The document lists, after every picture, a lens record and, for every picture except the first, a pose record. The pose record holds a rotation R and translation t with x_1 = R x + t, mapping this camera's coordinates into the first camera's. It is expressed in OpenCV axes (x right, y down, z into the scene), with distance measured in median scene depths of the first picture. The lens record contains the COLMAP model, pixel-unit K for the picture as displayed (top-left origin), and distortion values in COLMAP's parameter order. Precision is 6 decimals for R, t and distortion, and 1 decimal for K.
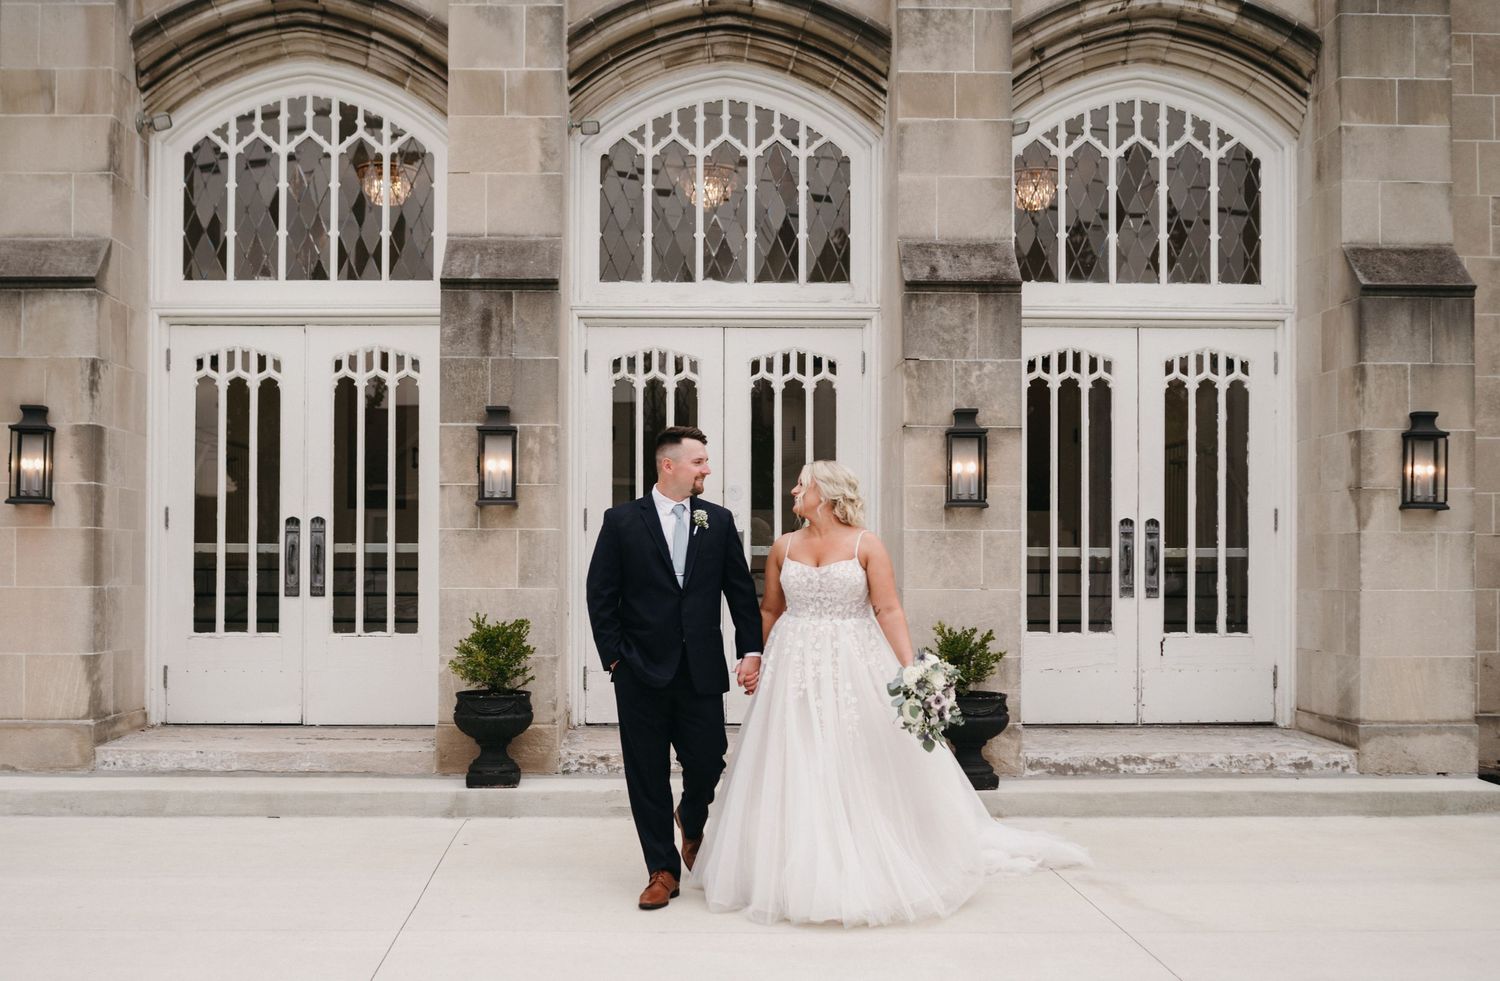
lens RADIAL K [[1818.8, 0, 664.0], [0, 1818.8, 570.4], [0, 0, 1]] dist [-0.033453, -0.015931]
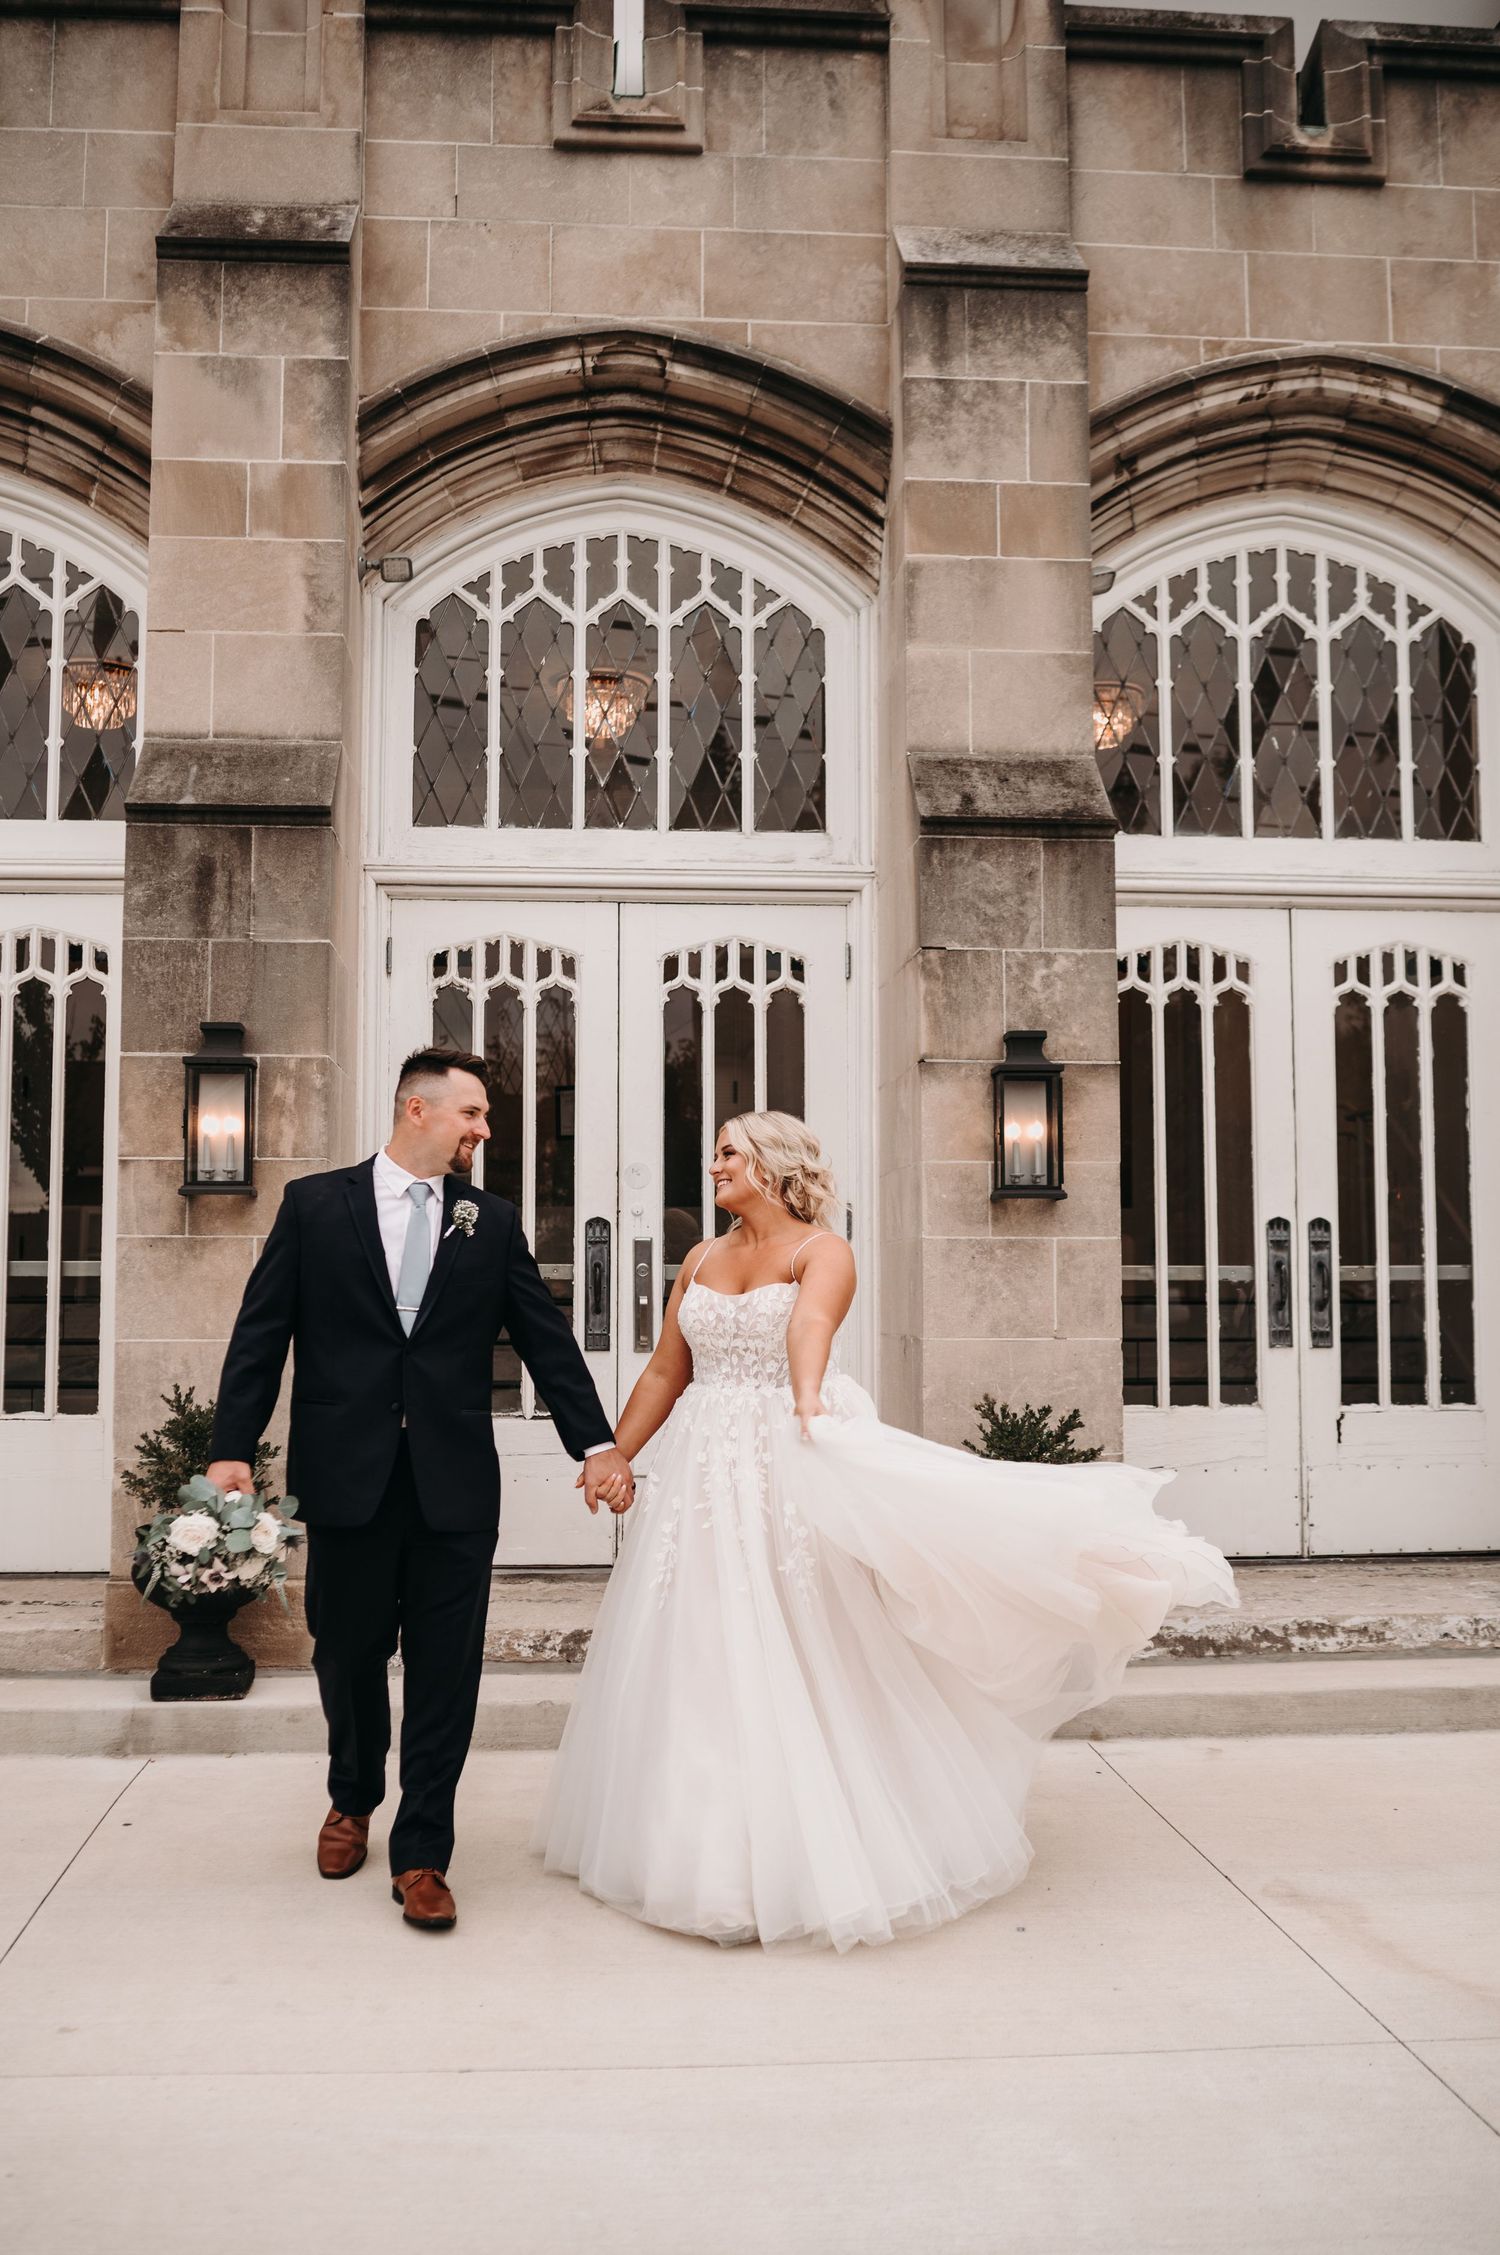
lens RADIAL K [[2327.5, 0, 737.6], [0, 2327.5, 1116.3], [0, 0, 1]] dist [-0.031356, -0.018685]
pose [[0.997352, 0.002086, 0.072694, 0.016862], [0.003302, 0.997259, -0.073918, -0.005475], [-0.072649, 0.073962, 0.994611, 0.240669]]
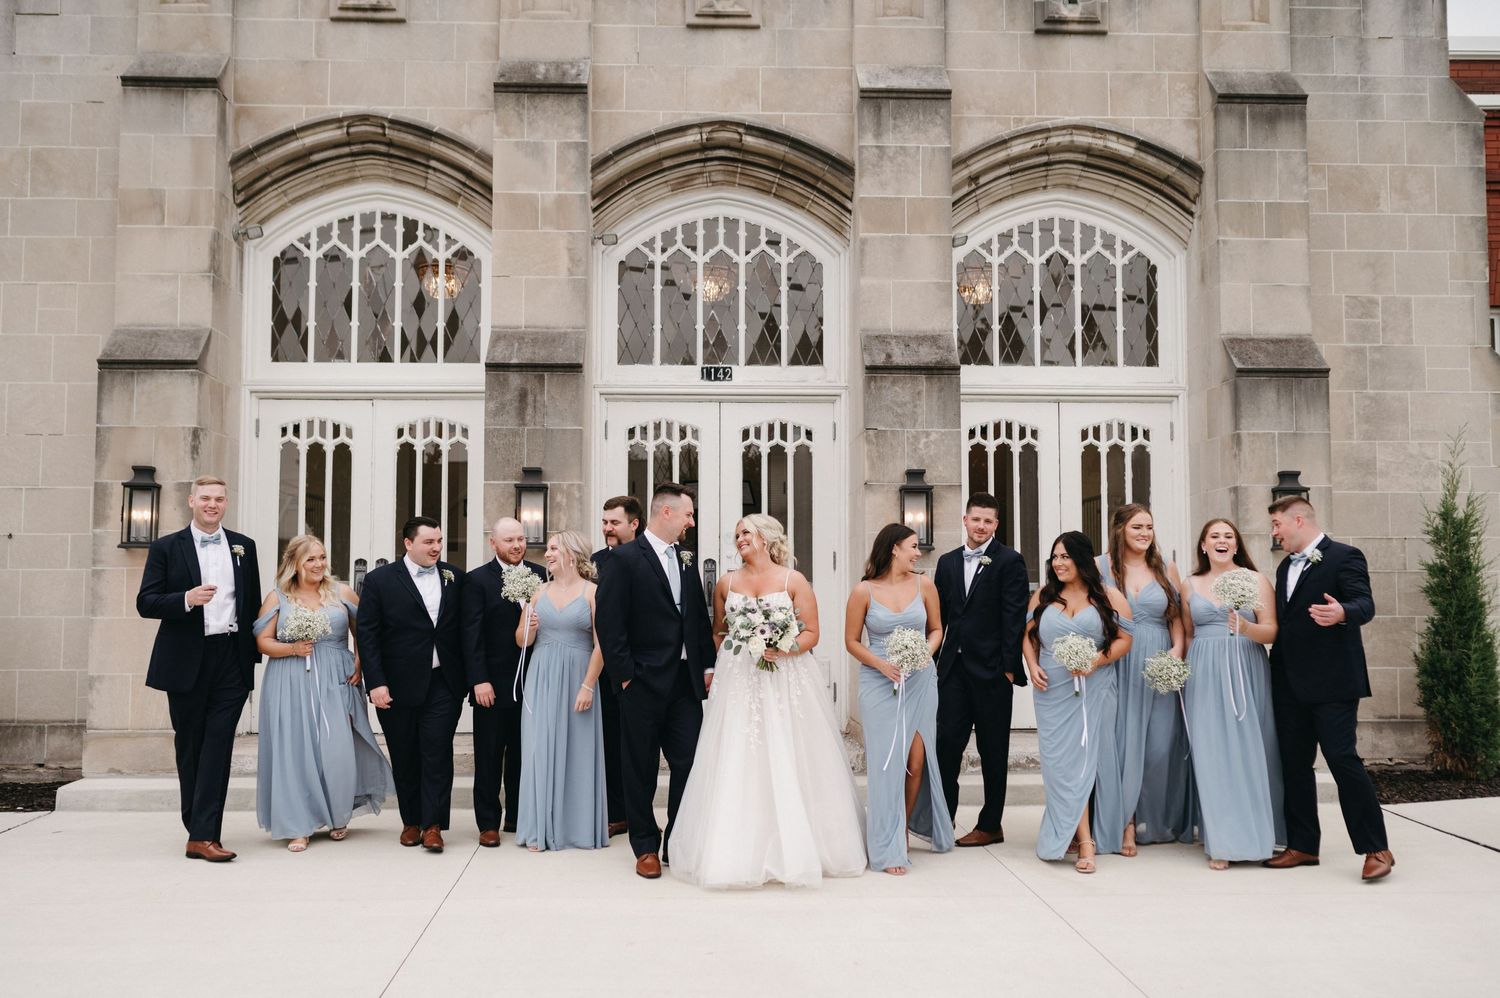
lens RADIAL K [[1581.6, 0, 739.2], [0, 1581.6, 502.4], [0, 0, 1]] dist [0.004309, 0.008538]
pose [[0.999463, -0.000774, 0.032770, 0.011534], [0.002827, 0.998033, -0.062623, -0.000234], [-0.032657, 0.062682, 0.997499, -0.054686]]
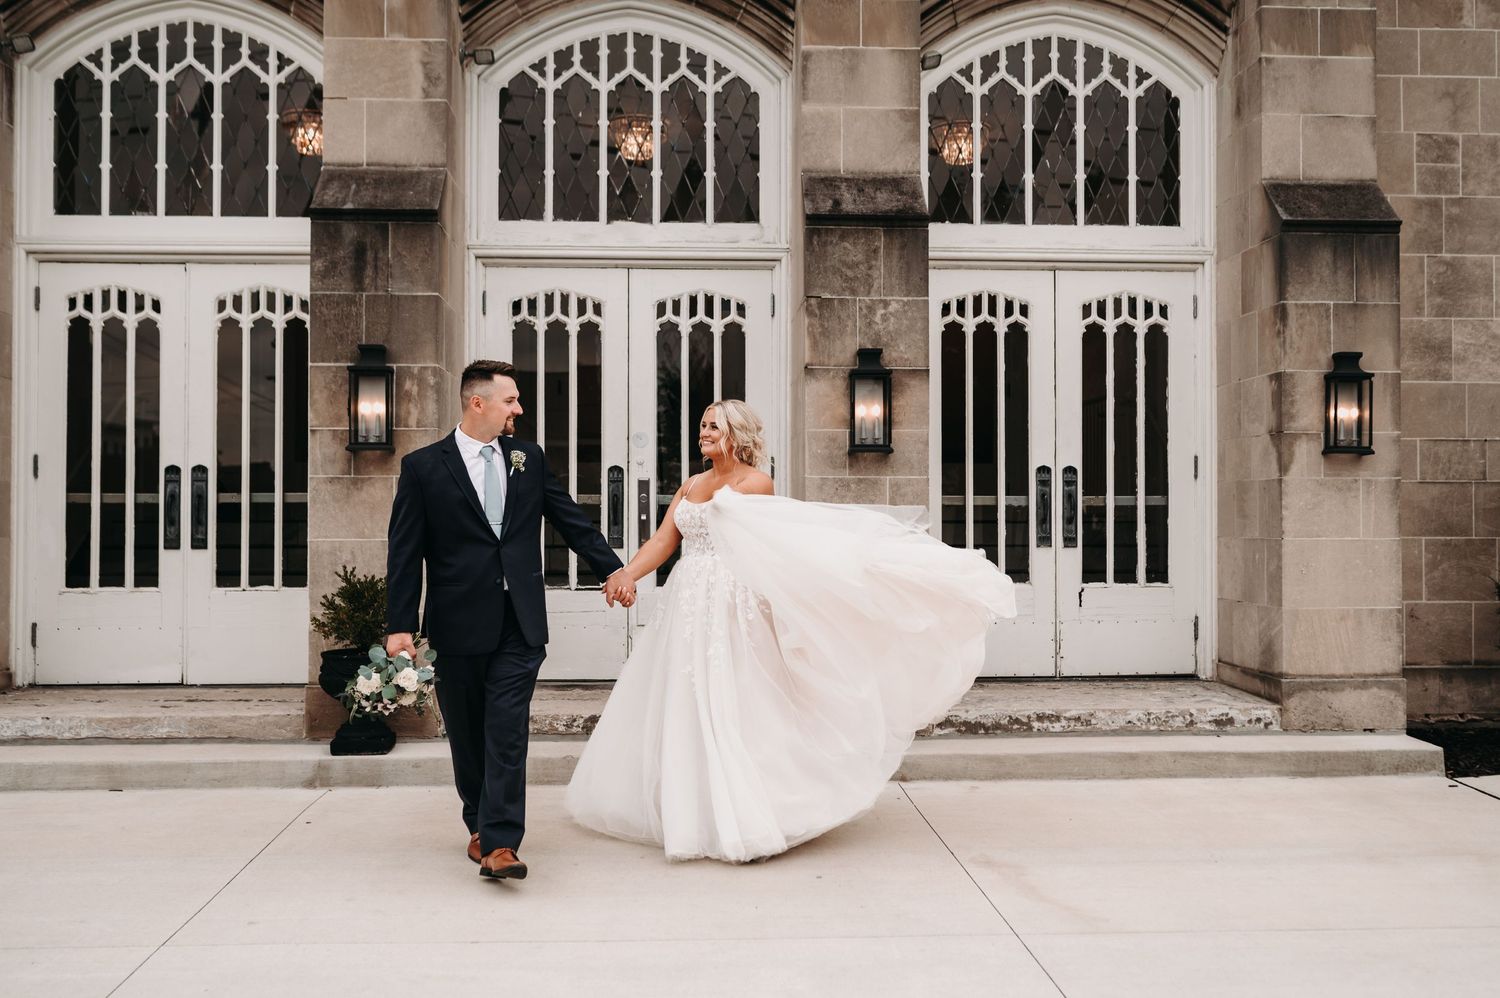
lens RADIAL K [[1581.0, 0, 758.1], [0, 1581.0, 509.7], [0, 0, 1]] dist [0.004472, 0.004516]
pose [[0.998862, -0.002586, 0.047621, 0.063767], [0.003044, 0.999950, -0.009551, 0.002703], [-0.047594, 0.009685, 0.998820, 0.166048]]
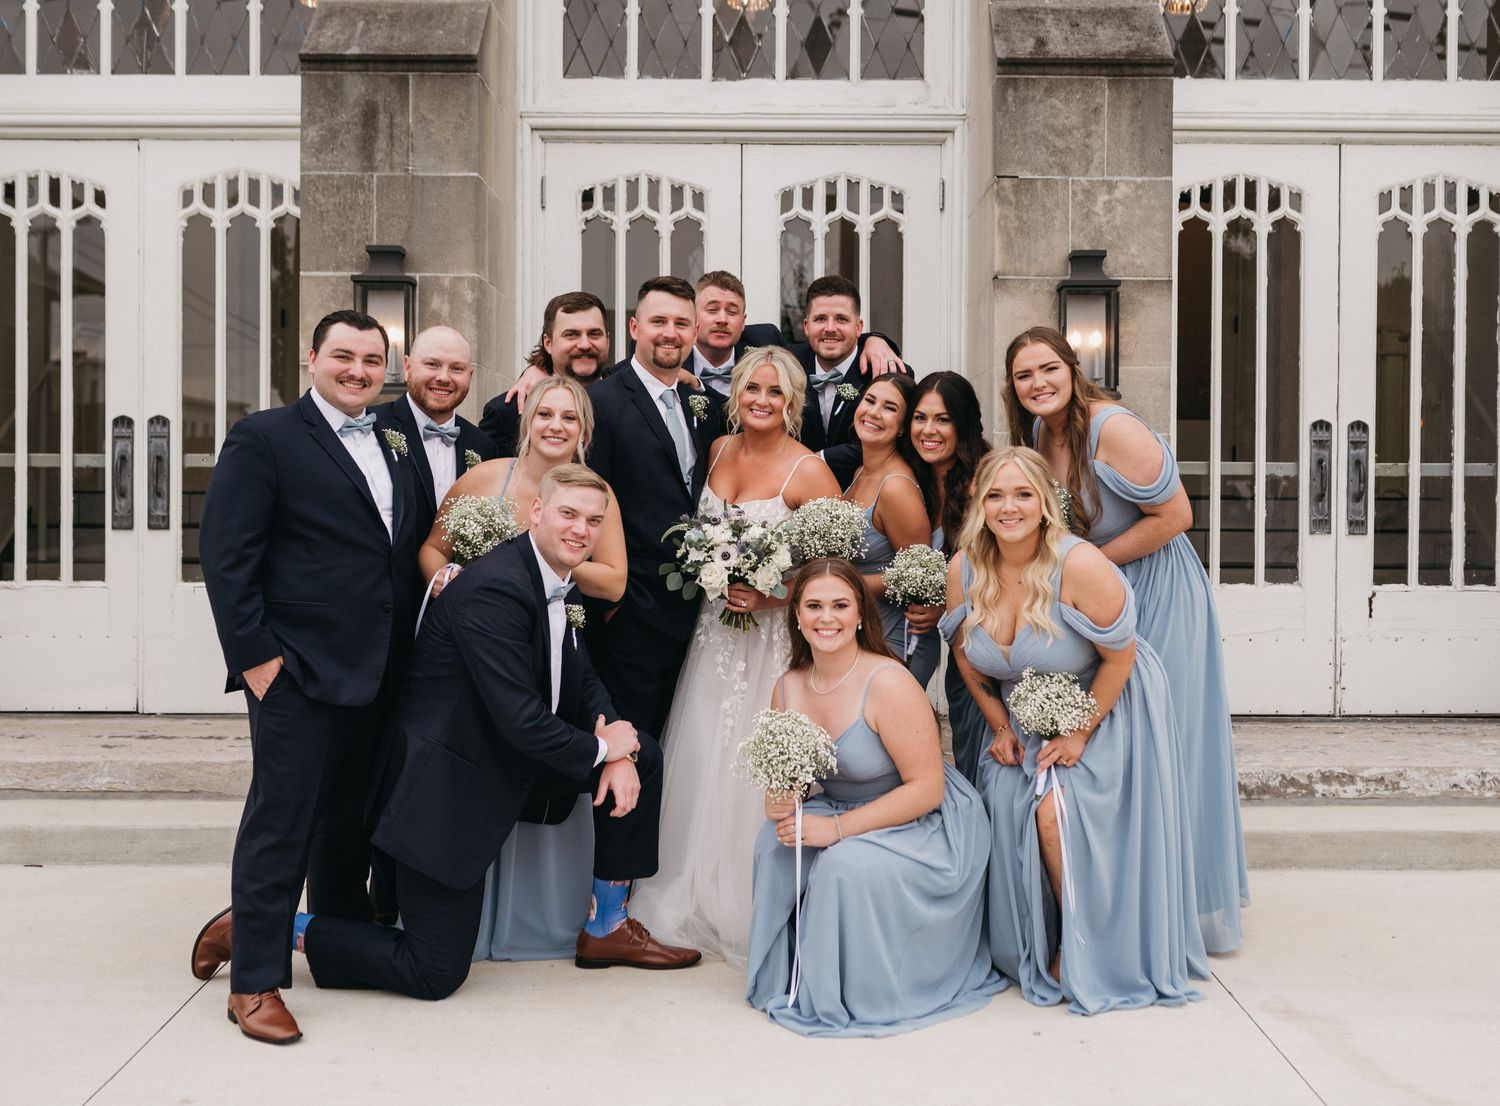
lens RADIAL K [[1886.6, 0, 770.9], [0, 1886.6, 537.7], [0, 0, 1]] dist [-0.005001, 0.035389]
pose [[0.999964, 0.002237, -0.008236, 0.052371], [-0.002060, 0.999769, 0.021417, 0.001484], [0.008282, -0.021399, 0.999737, 0.286171]]
